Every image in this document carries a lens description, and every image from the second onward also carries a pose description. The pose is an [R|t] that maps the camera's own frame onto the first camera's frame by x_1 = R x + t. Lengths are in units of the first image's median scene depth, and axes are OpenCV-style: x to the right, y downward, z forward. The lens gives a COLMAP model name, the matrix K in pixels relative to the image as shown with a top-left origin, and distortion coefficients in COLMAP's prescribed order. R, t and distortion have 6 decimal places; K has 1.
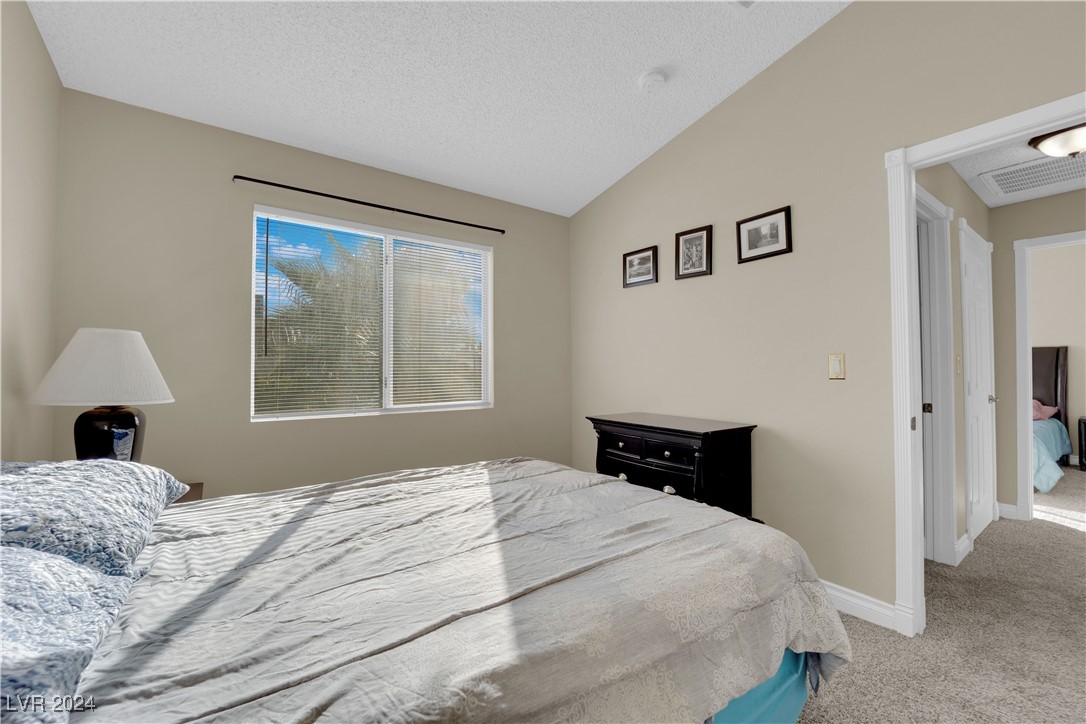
lens RADIAL K [[435.1, 0, 541.7], [0, 435.1, 360.4], [0, 0, 1]] dist [-0.002085, -0.008177]
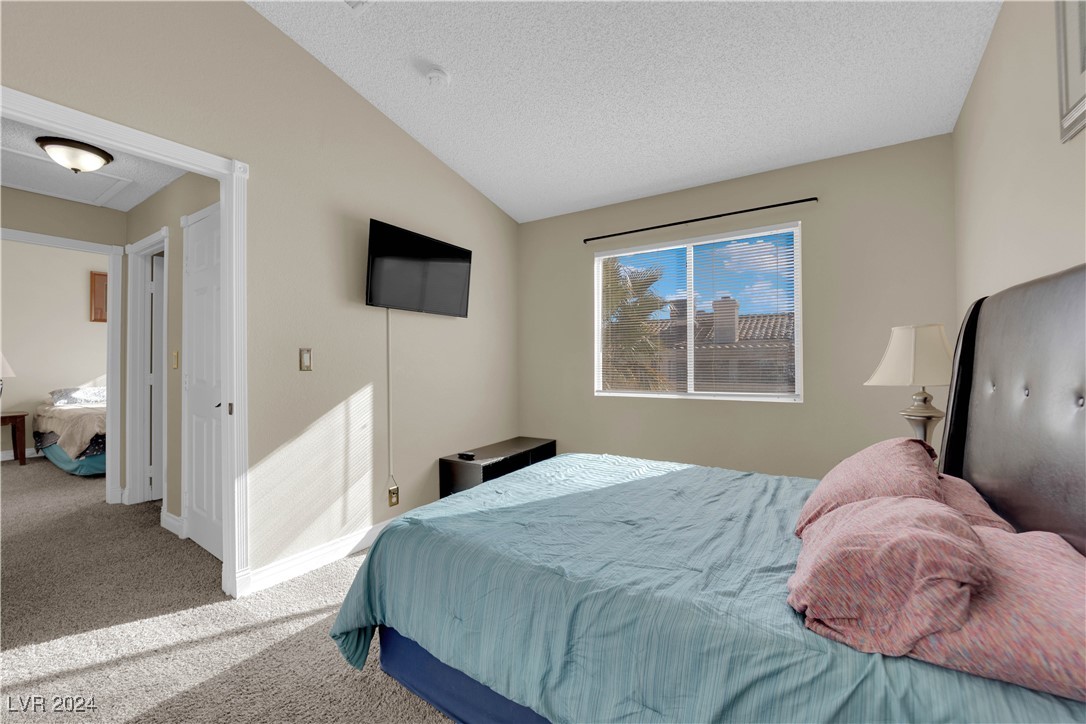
lens RADIAL K [[435.1, 0, 541.7], [0, 435.1, 360.4], [0, 0, 1]] dist [-0.002085, -0.008177]
pose [[0.351001, 0.001373, -0.936374, 0.580991], [0.033230, 0.999351, 0.013922, -0.008675], [0.935785, -0.036002, 0.350727, 0.206379]]
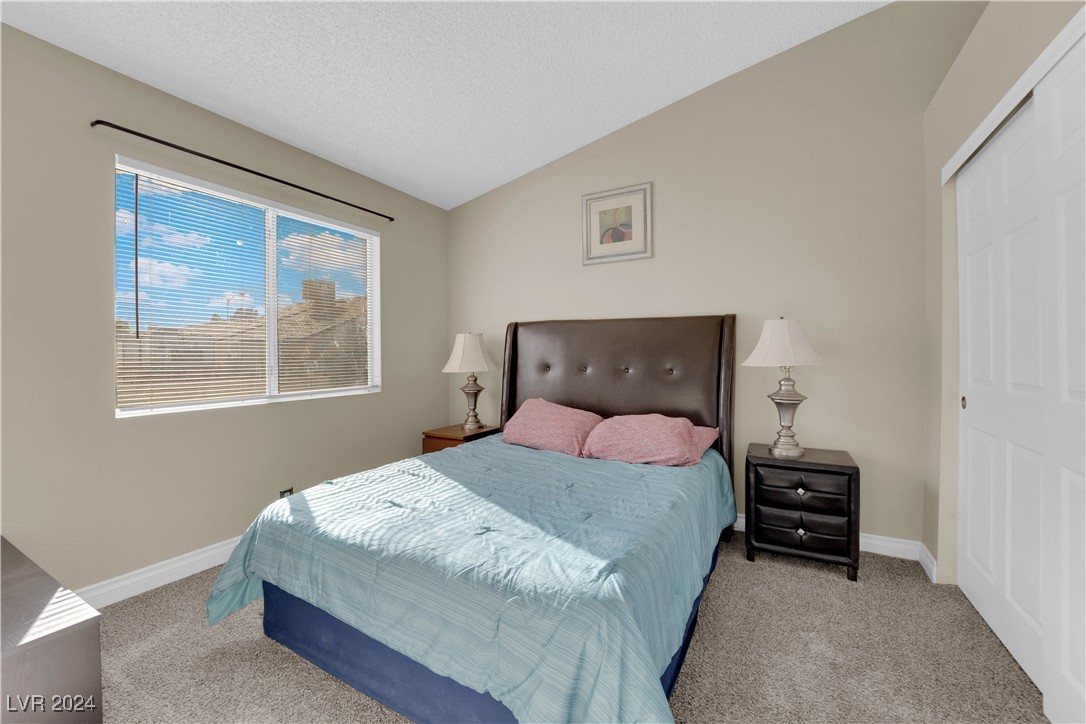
lens RADIAL K [[435.1, 0, 541.7], [0, 435.1, 360.4], [0, 0, 1]] dist [-0.002085, -0.008177]
pose [[0.910970, 0.002755, 0.412463, -0.205065], [-0.020247, 0.999071, 0.038044, -0.012861], [-0.411975, -0.043008, 0.910180, -0.092458]]
